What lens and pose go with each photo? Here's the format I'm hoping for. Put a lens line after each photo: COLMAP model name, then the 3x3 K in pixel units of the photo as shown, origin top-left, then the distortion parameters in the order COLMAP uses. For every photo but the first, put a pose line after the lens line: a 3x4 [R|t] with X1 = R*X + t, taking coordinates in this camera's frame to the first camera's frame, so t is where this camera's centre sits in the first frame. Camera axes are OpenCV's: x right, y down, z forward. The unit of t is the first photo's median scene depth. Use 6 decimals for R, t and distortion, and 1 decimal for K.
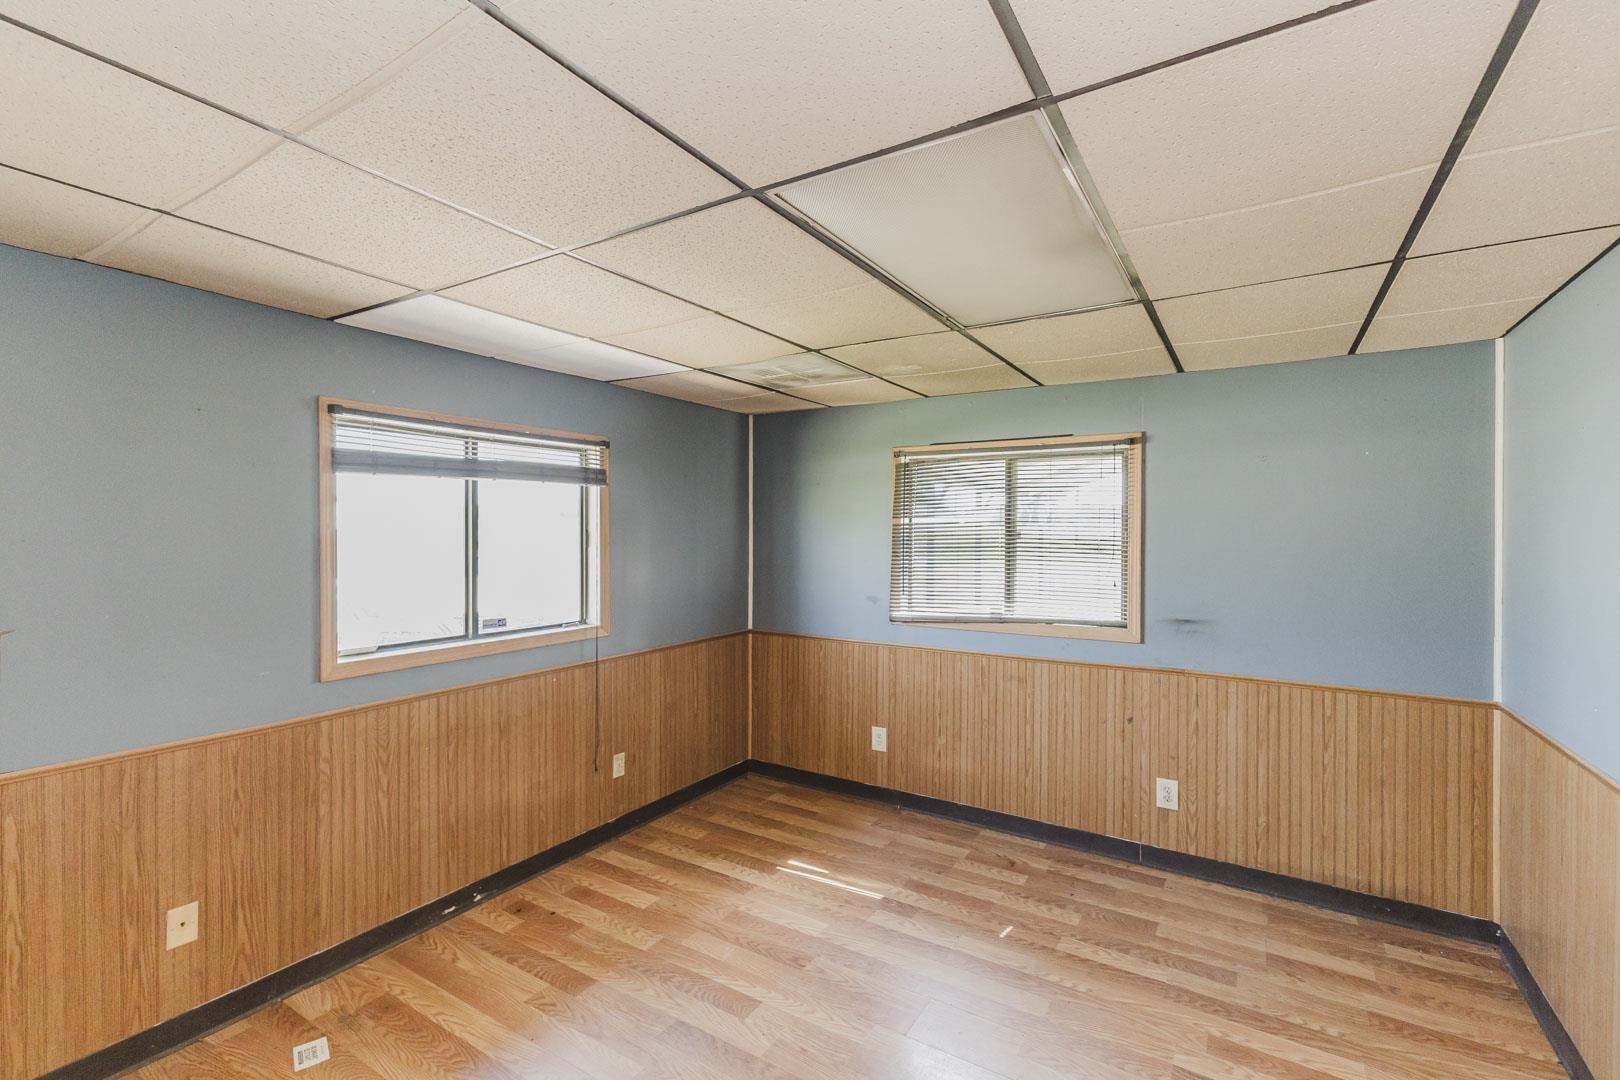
lens RADIAL K [[706.2, 0, 788.9], [0, 706.2, 525.5], [0, 0, 1]] dist [0.015507, -0.004365]
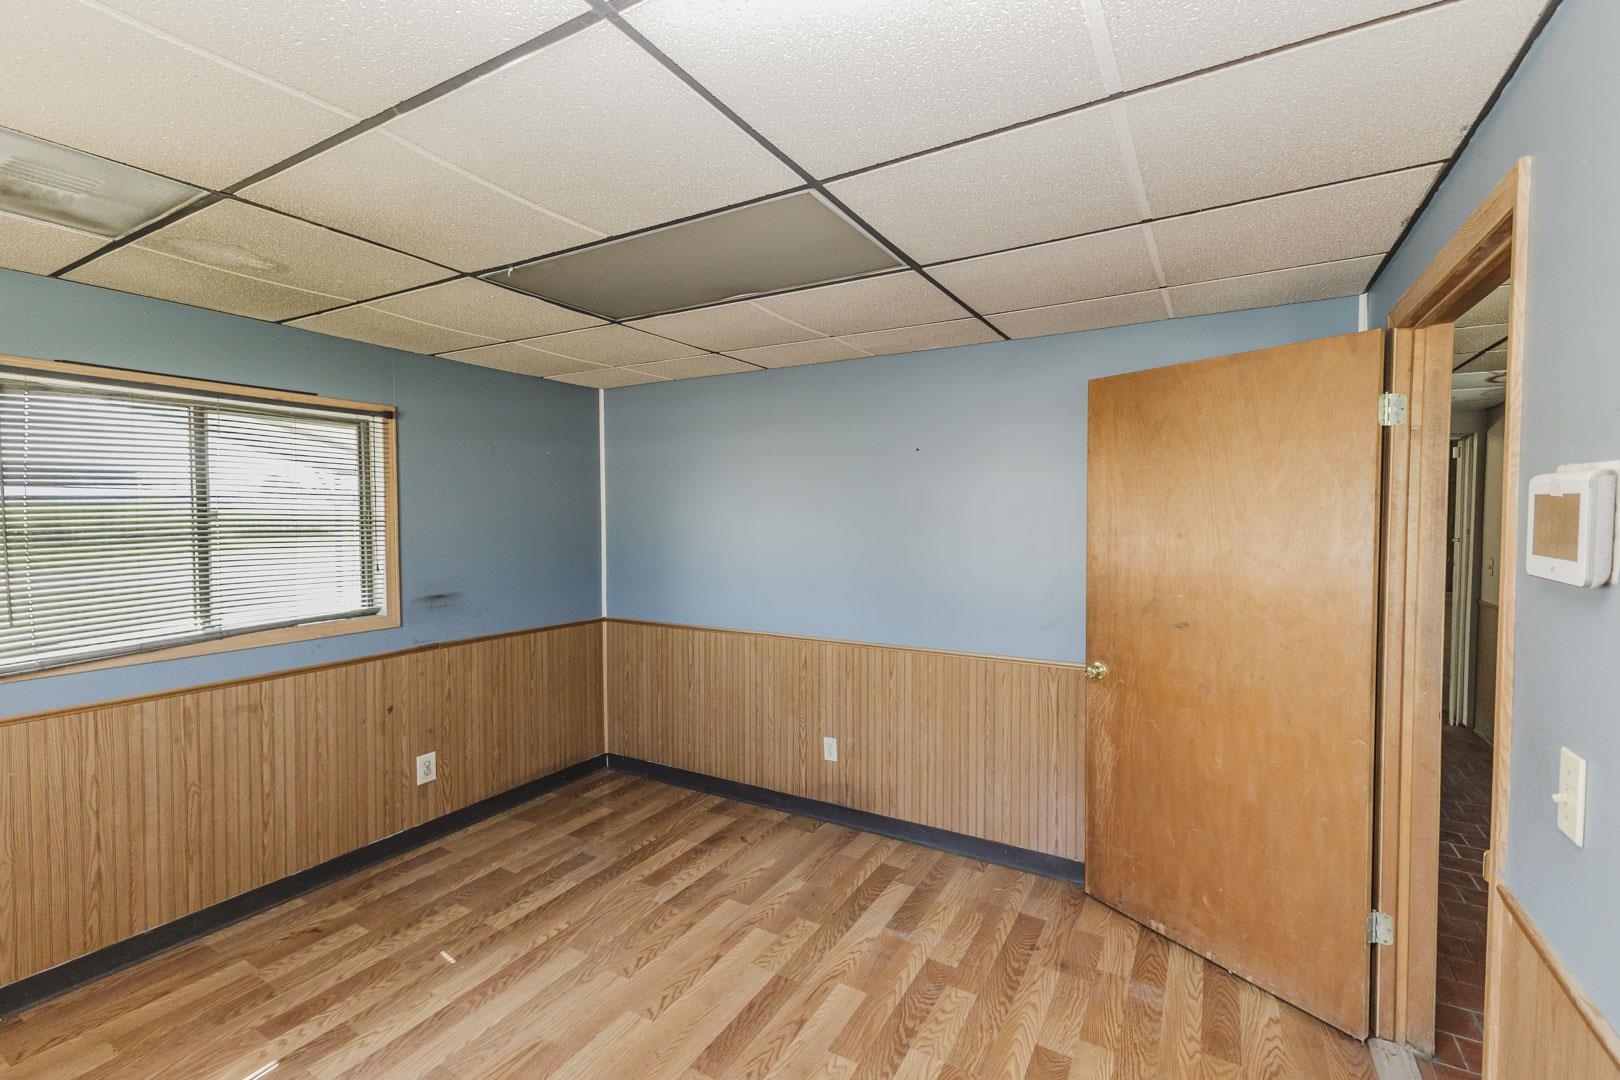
lens RADIAL K [[706.2, 0, 802.3], [0, 706.2, 533.5], [0, 0, 1]] dist [0.015507, -0.004365]
pose [[-0.034358, -0.027112, 0.999042, -0.496360], [0.001656, 0.999629, 0.027185, 0.014604], [-0.999408, 0.002588, -0.034300, 0.496797]]
